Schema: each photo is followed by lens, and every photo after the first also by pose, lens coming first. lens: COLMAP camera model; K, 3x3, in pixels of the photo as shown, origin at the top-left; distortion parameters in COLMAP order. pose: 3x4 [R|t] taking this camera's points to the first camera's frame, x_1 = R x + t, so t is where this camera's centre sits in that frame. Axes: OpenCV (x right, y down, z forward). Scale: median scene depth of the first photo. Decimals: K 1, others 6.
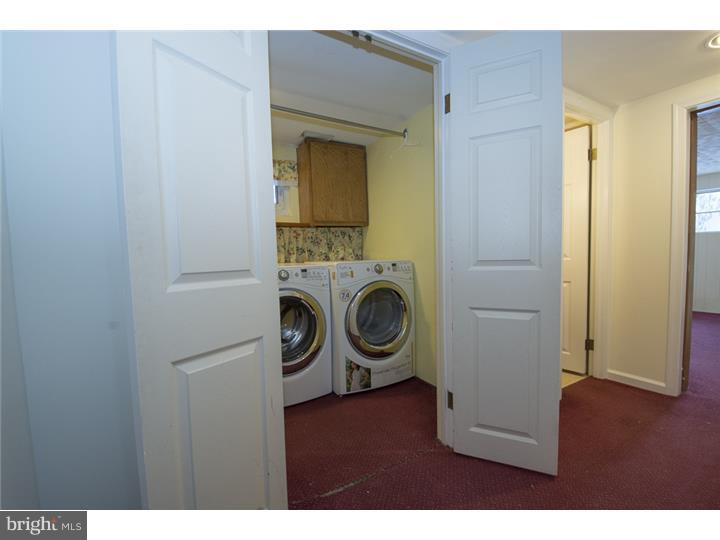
lens RADIAL K [[313.7, 0, 360.0], [0, 313.7, 274.6], [0, 0, 1]] dist [-0.001282, -0.000451]
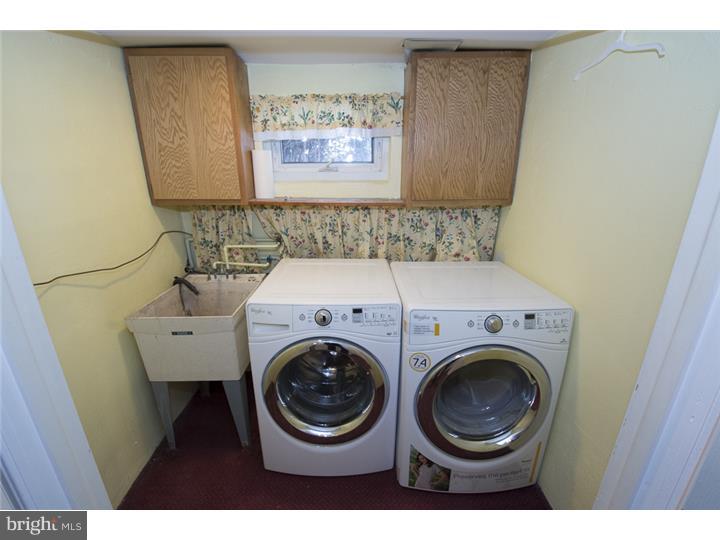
lens RADIAL K [[313.7, 0, 360.0], [0, 313.7, 274.6], [0, 0, 1]] dist [-0.001282, -0.000451]
pose [[0.877695, 0.174668, -0.446254, 0.067661], [-0.051534, 0.960211, 0.274479, -0.188270], [0.476441, -0.217912, 0.851774, 0.363852]]
